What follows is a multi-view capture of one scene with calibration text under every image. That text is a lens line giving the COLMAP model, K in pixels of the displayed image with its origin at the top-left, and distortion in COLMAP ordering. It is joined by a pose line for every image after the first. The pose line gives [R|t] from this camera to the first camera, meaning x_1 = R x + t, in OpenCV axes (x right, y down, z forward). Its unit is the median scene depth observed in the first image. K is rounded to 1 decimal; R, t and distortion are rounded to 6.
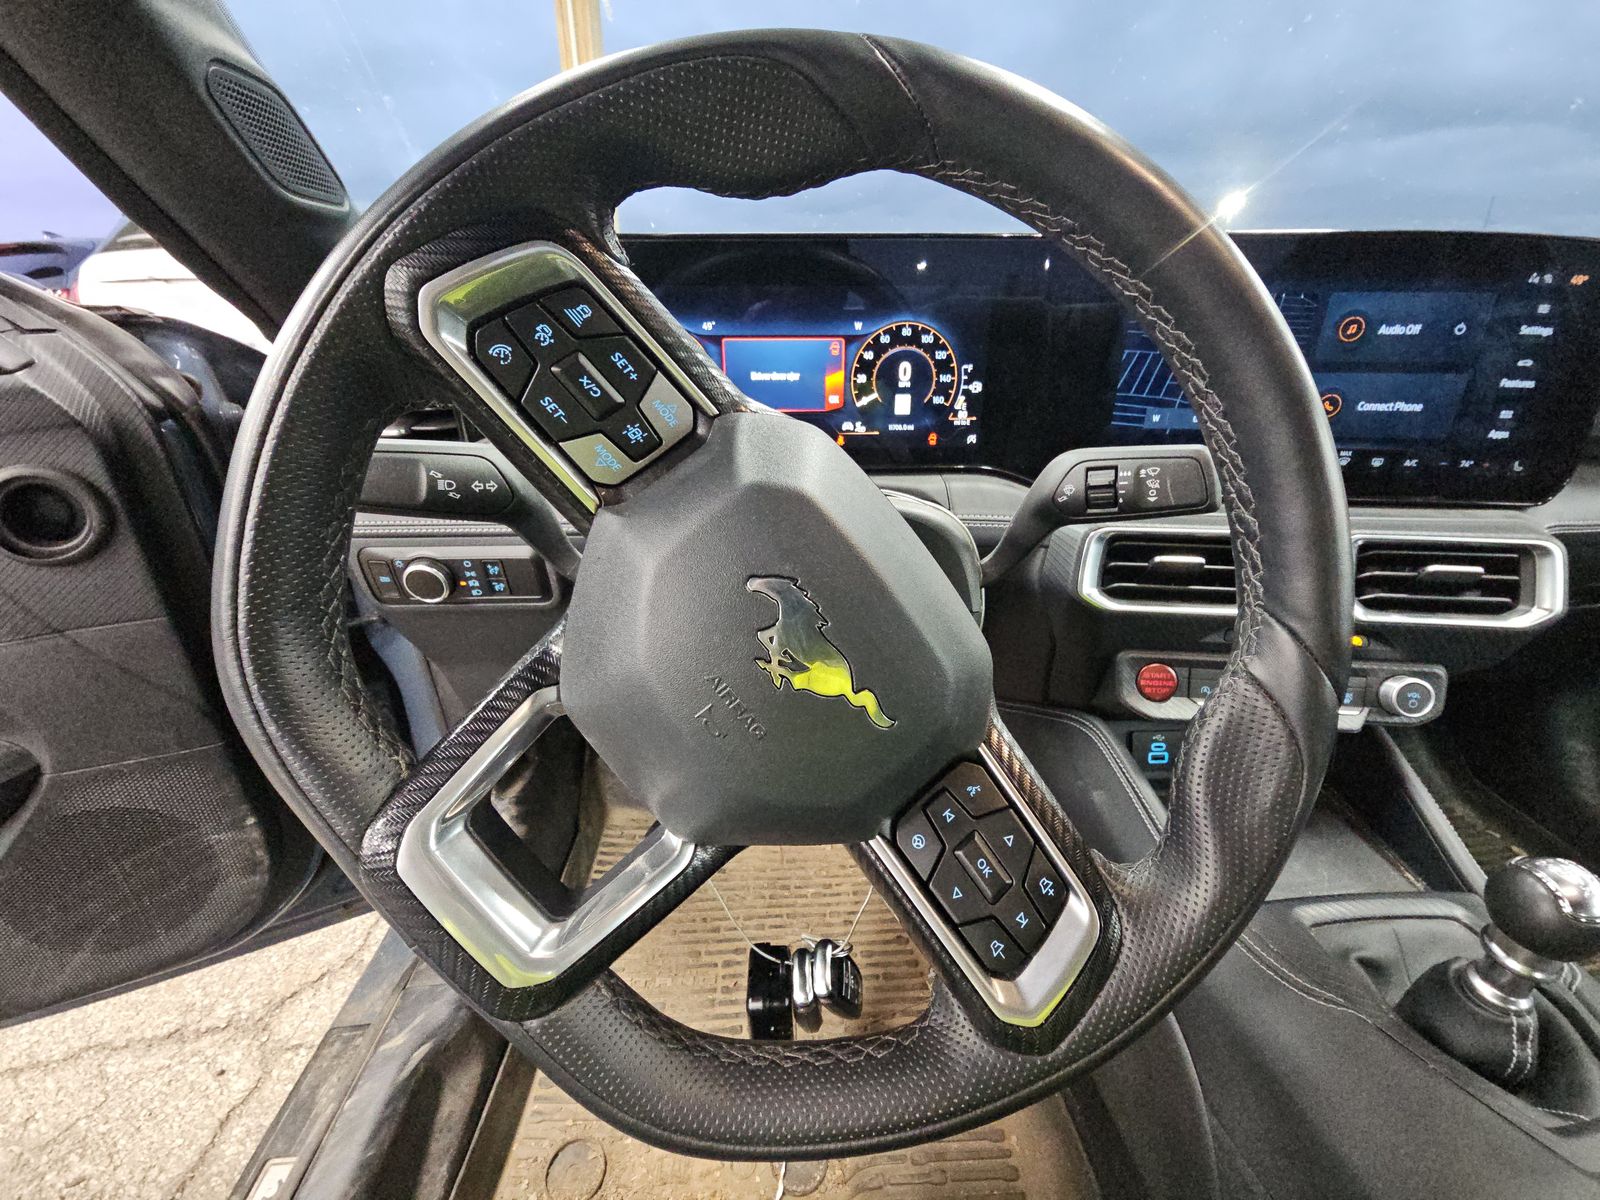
lens RADIAL K [[623.0, 0, 800.0], [0, 623.0, 600.0], [0, 0, 1]] dist [0.017951, -0.019042]
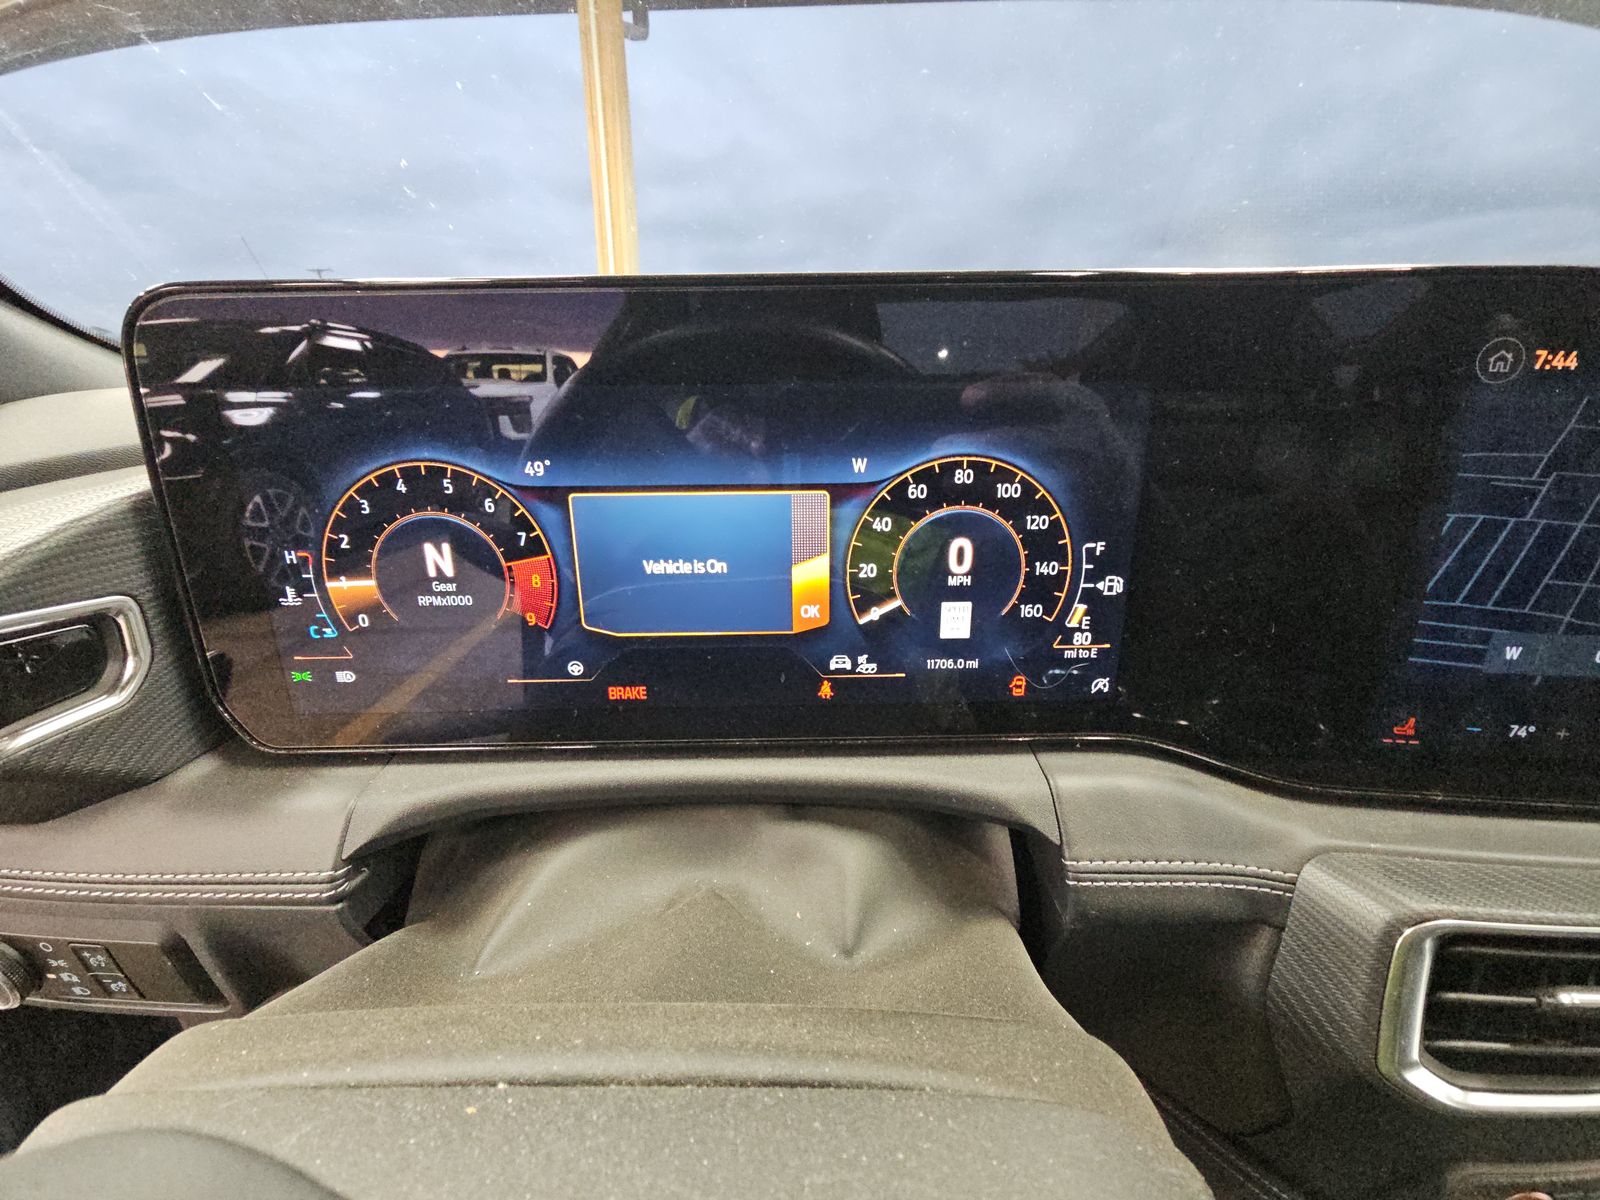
lens RADIAL K [[635.6, 0, 802.1], [0, 635.6, 618.4], [0, 0, 1]] dist [0.000028, -0.000318]
pose [[0.999059, 0.005782, -0.042992, 0.069417], [-0.009635, 0.995899, -0.089960, -0.273257], [0.042296, 0.090289, 0.995017, 0.519947]]
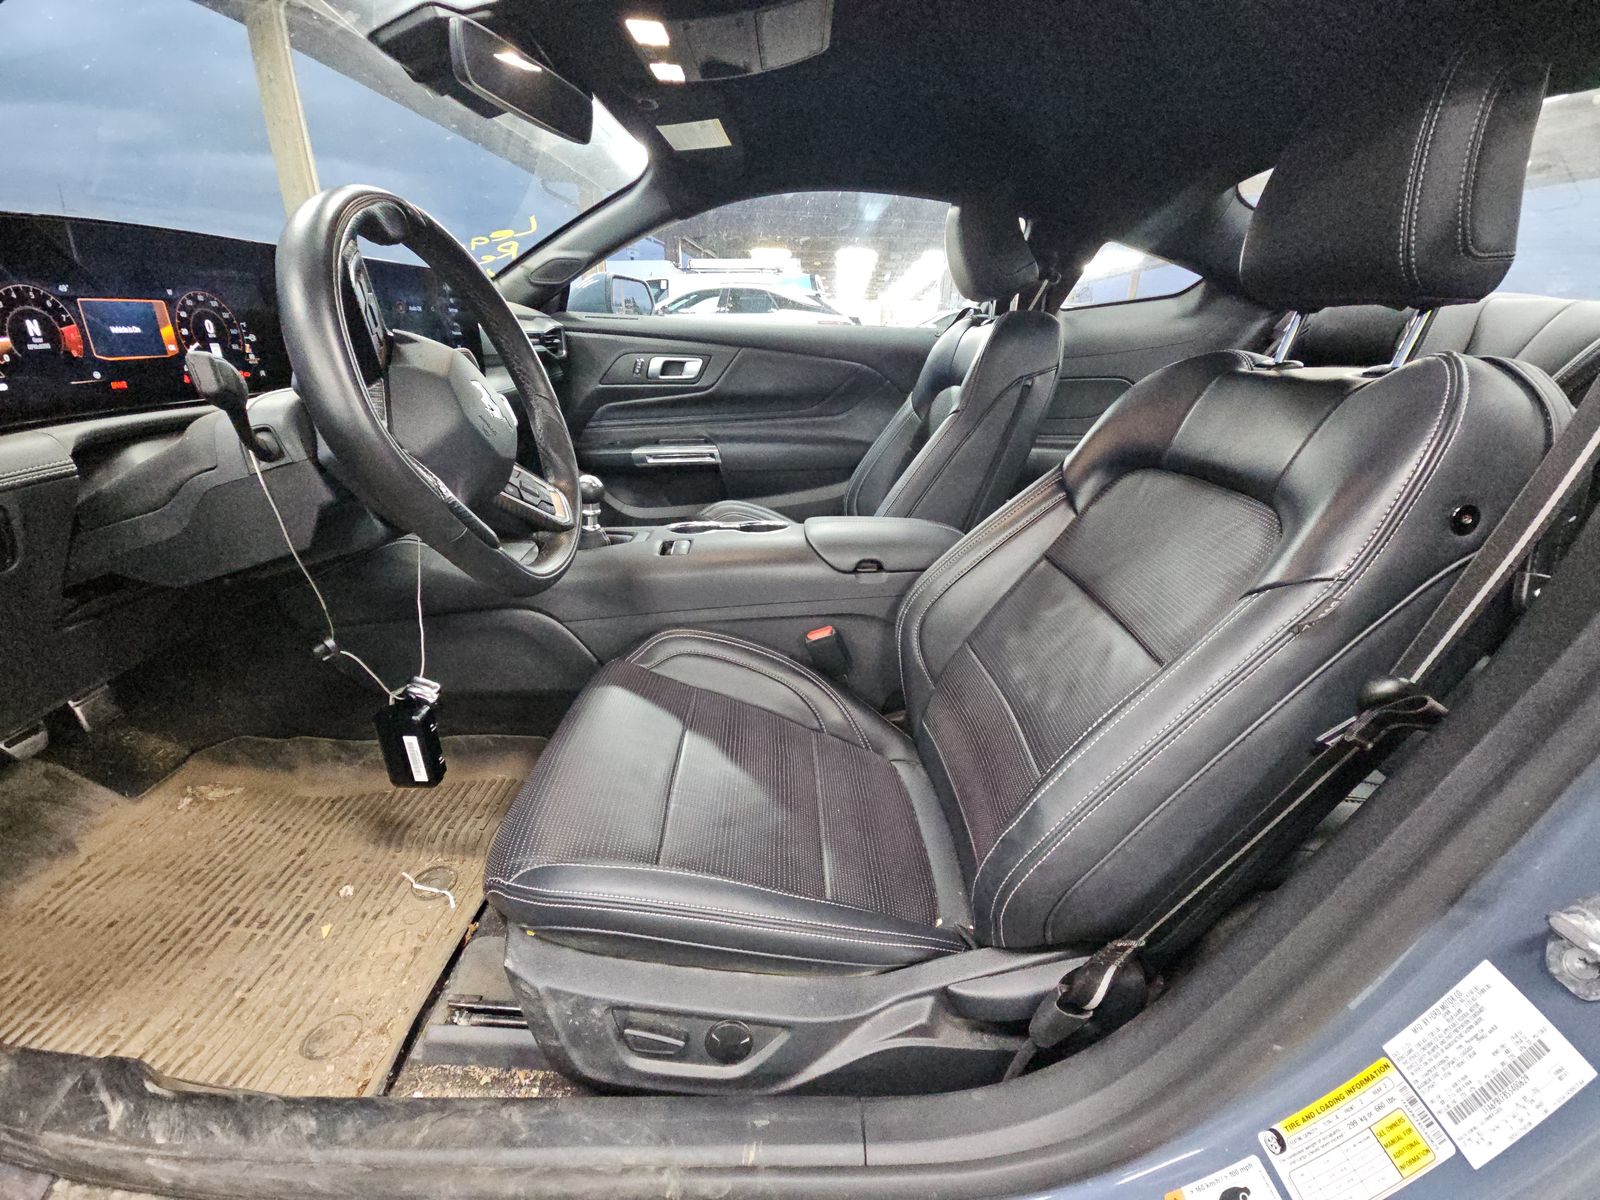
lens RADIAL K [[623.0, 0, 800.0], [0, 623.0, 600.0], [0, 0, 1]] dist [0.017951, -0.019042]
pose [[0.043204, -0.381337, 0.923426, -1.283127], [0.320527, 0.880720, 0.348704, 0.111177], [-0.946253, 0.280918, 0.160280, -0.298027]]
